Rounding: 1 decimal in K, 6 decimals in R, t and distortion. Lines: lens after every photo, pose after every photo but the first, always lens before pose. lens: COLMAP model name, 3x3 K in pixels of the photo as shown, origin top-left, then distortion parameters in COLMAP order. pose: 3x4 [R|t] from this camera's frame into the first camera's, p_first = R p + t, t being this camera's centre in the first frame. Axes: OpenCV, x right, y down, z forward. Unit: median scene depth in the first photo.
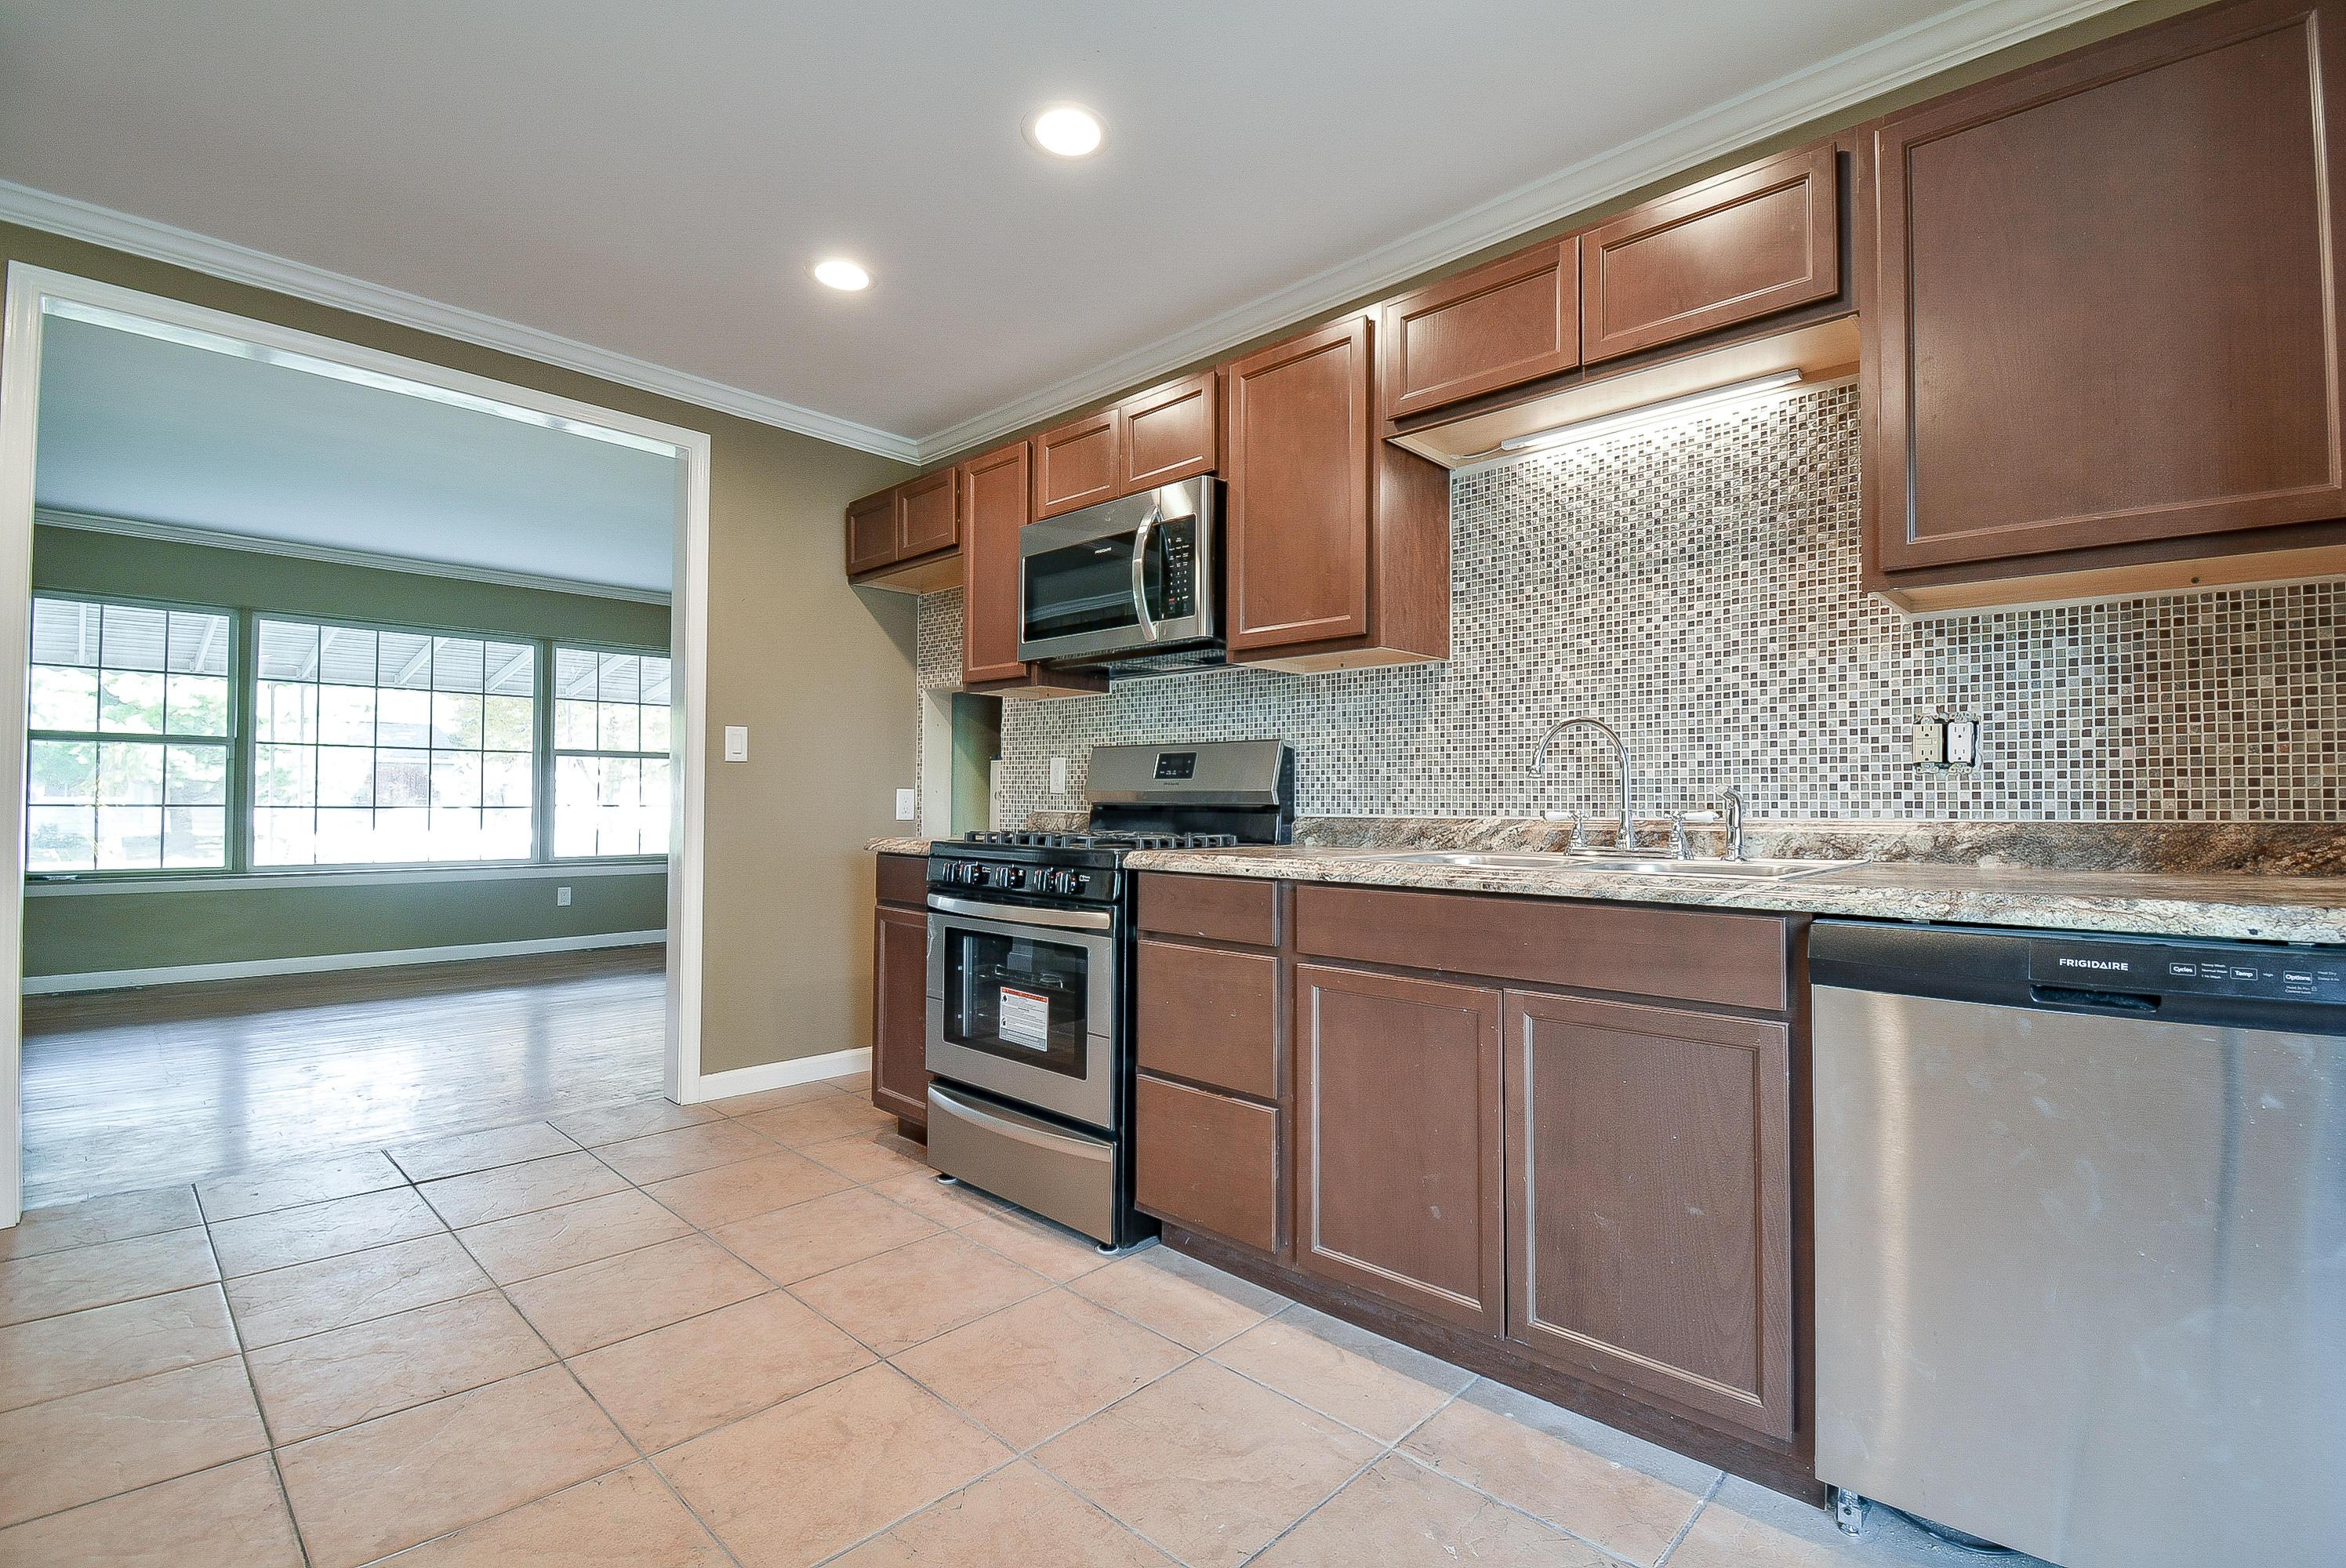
lens RADIAL K [[1068.7, 0, 1174.1], [0, 1068.7, 787.6], [0, 0, 1]] dist [-0.010046, -0.004500]
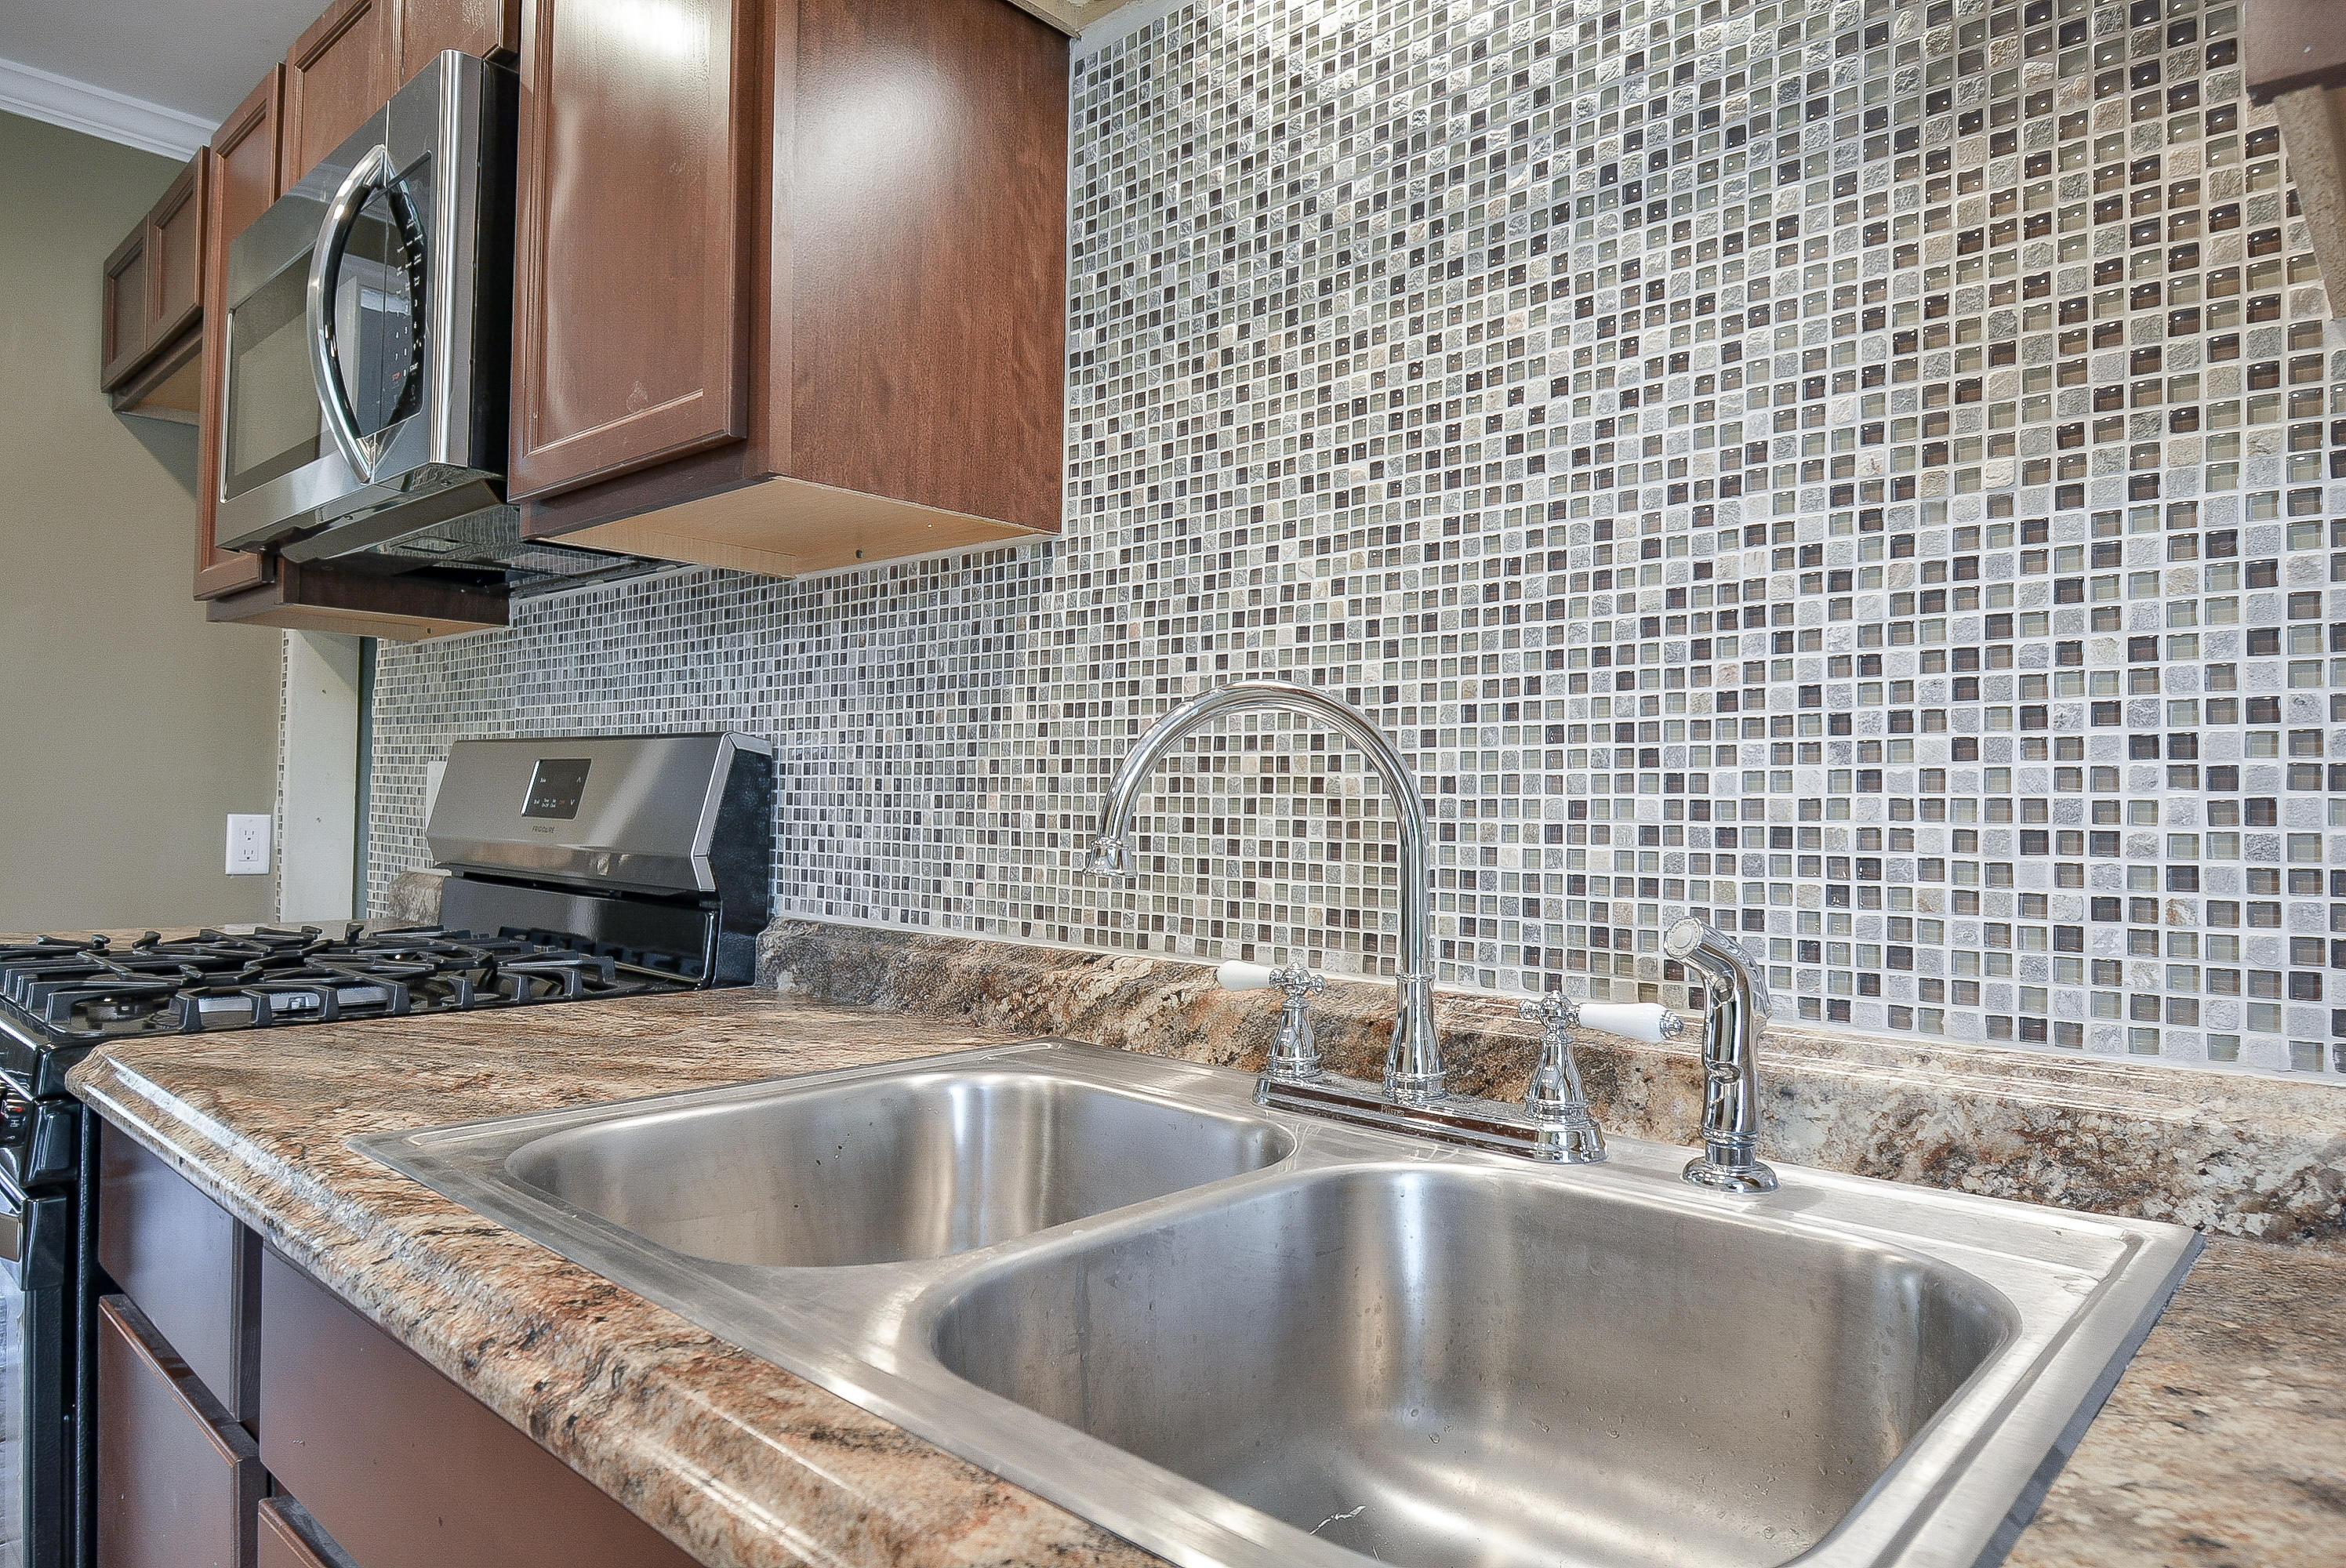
lens RADIAL K [[1450.9, 0, 1167.8], [0, 1450.9, 784.1], [0, 0, 1]] dist [-0.000731, -0.010994]
pose [[0.999787, 0.016189, 0.012829, 0.335096], [-0.016139, 0.999862, -0.003940, -0.032634], [-0.012891, 0.003732, 0.999910, 0.552767]]
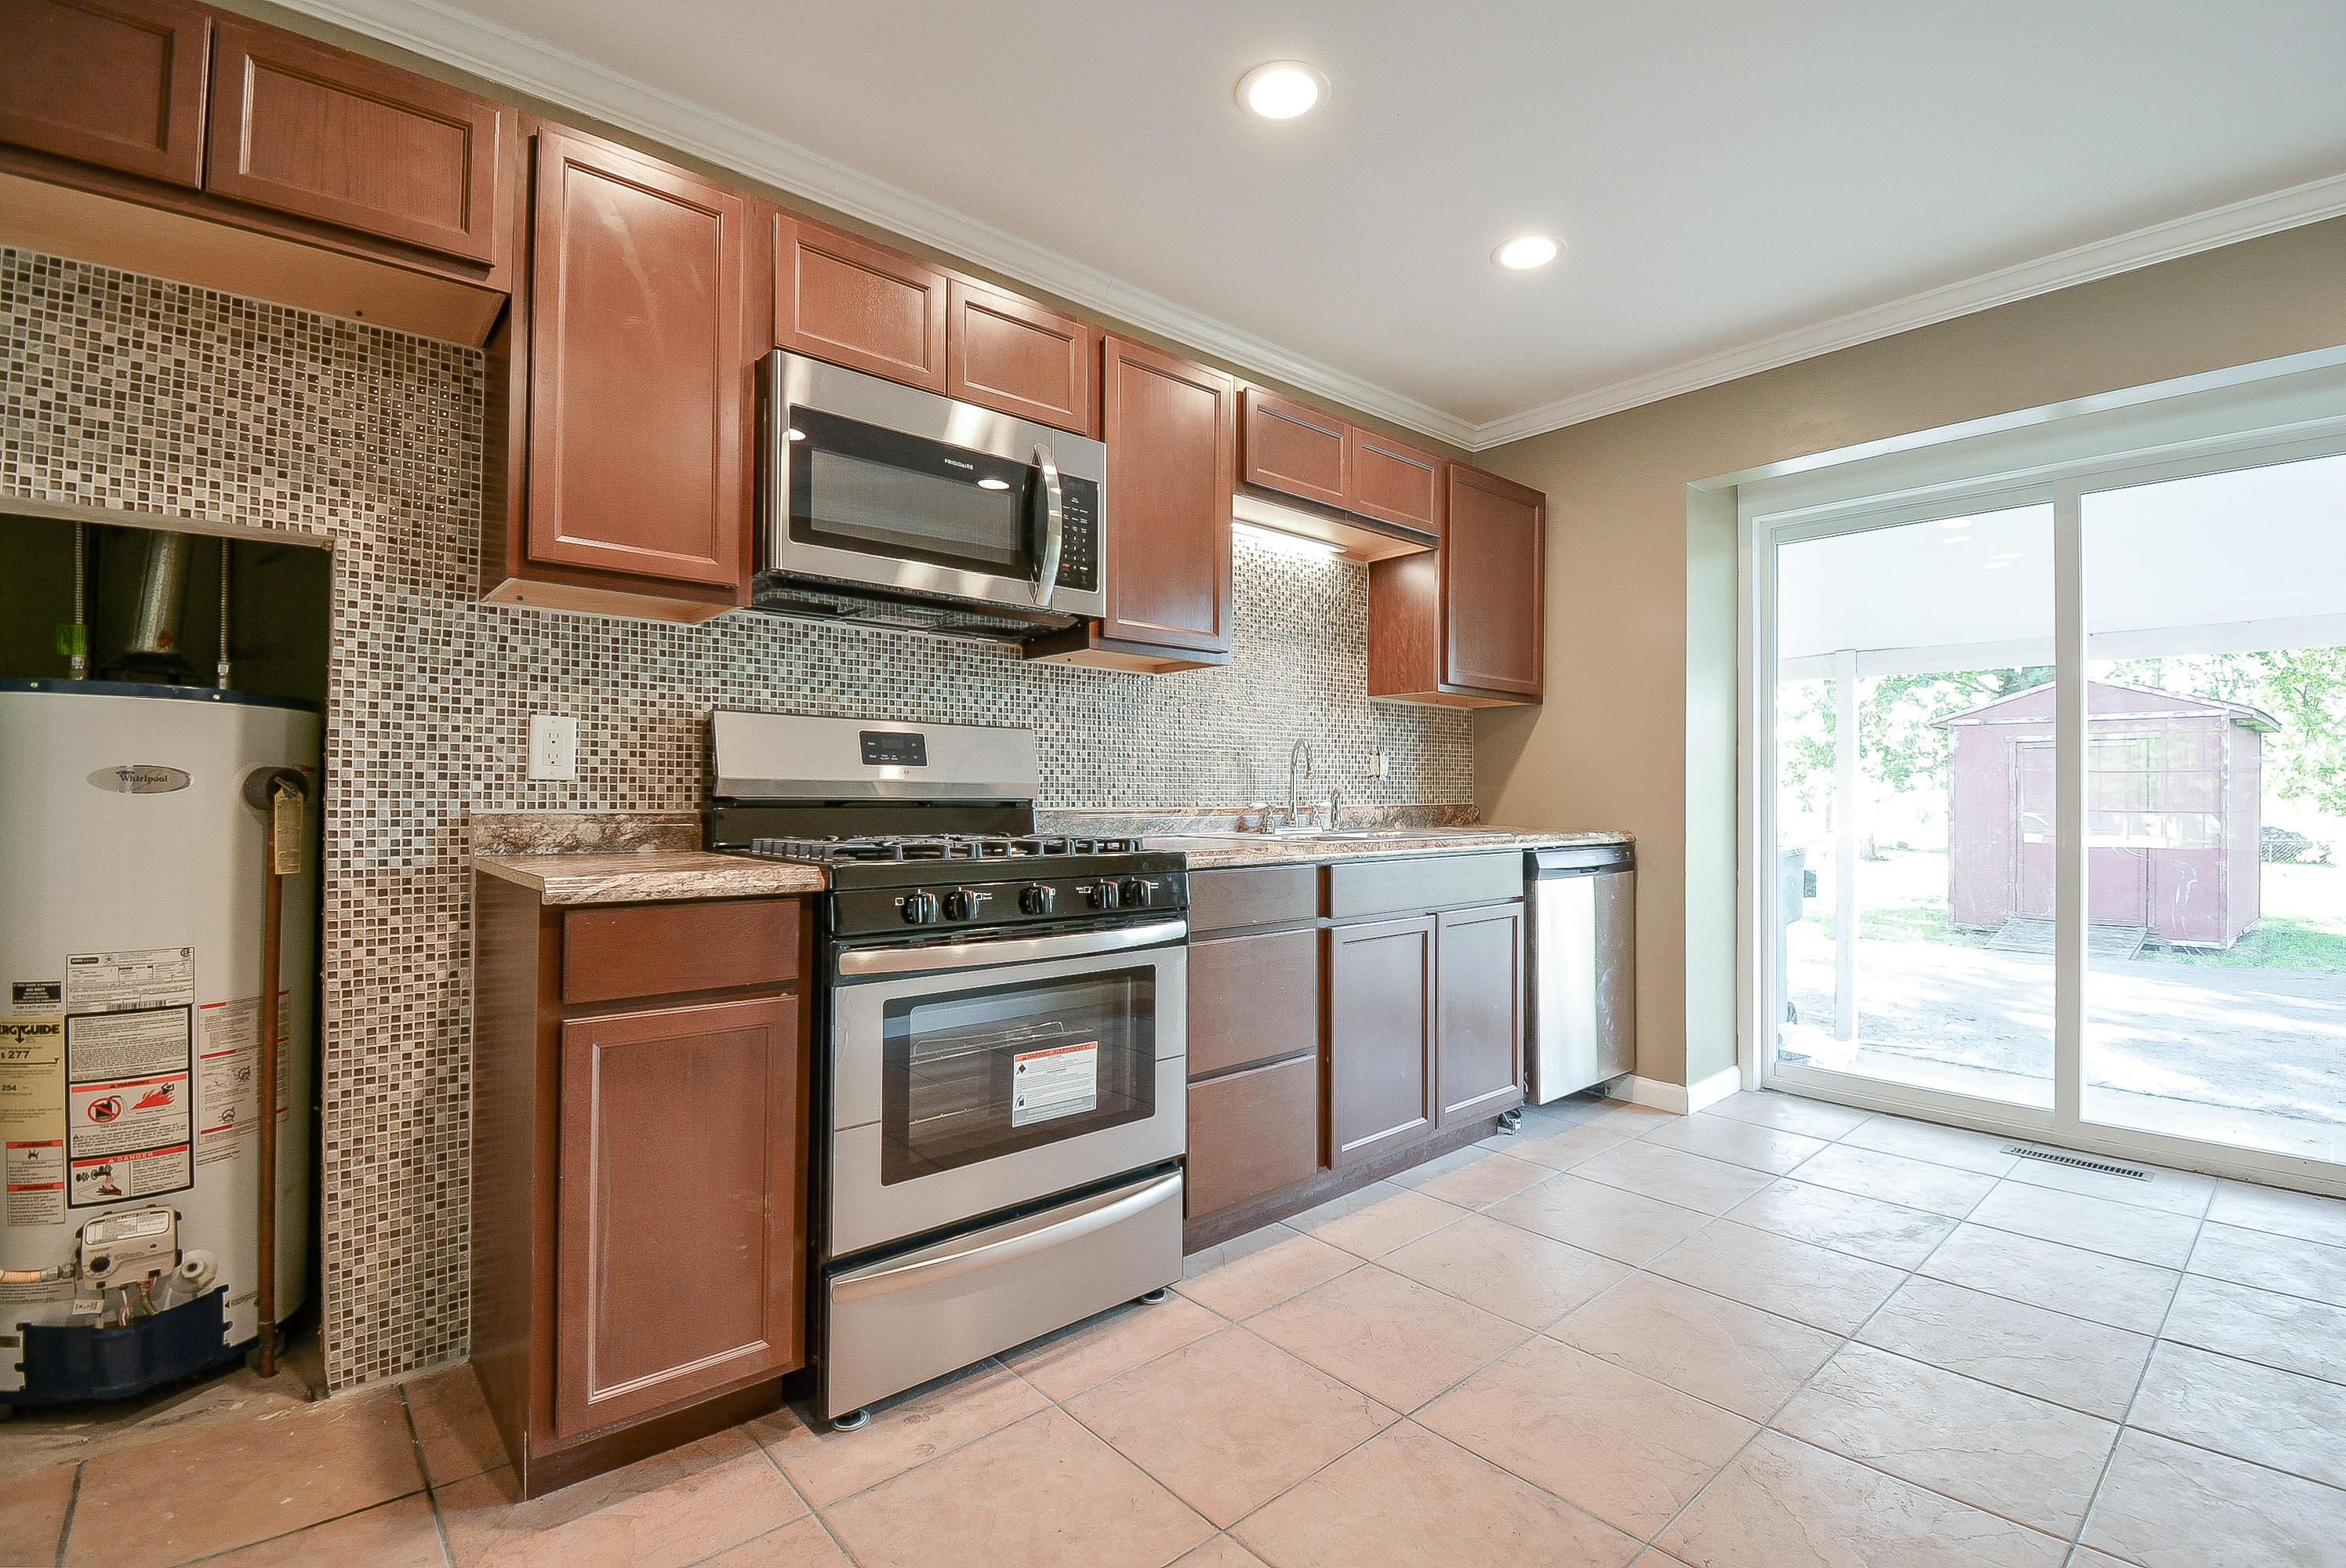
lens RADIAL K [[1068.7, 0, 1249.7], [0, 1068.7, 790.5], [0, 0, 1]] dist [-0.010046, -0.004500]
pose [[0.034872, 0.003742, 0.999385, -1.048124], [-0.015583, 0.999873, -0.003200, 0.011299], [-0.999270, -0.015462, 0.034926, 0.985066]]
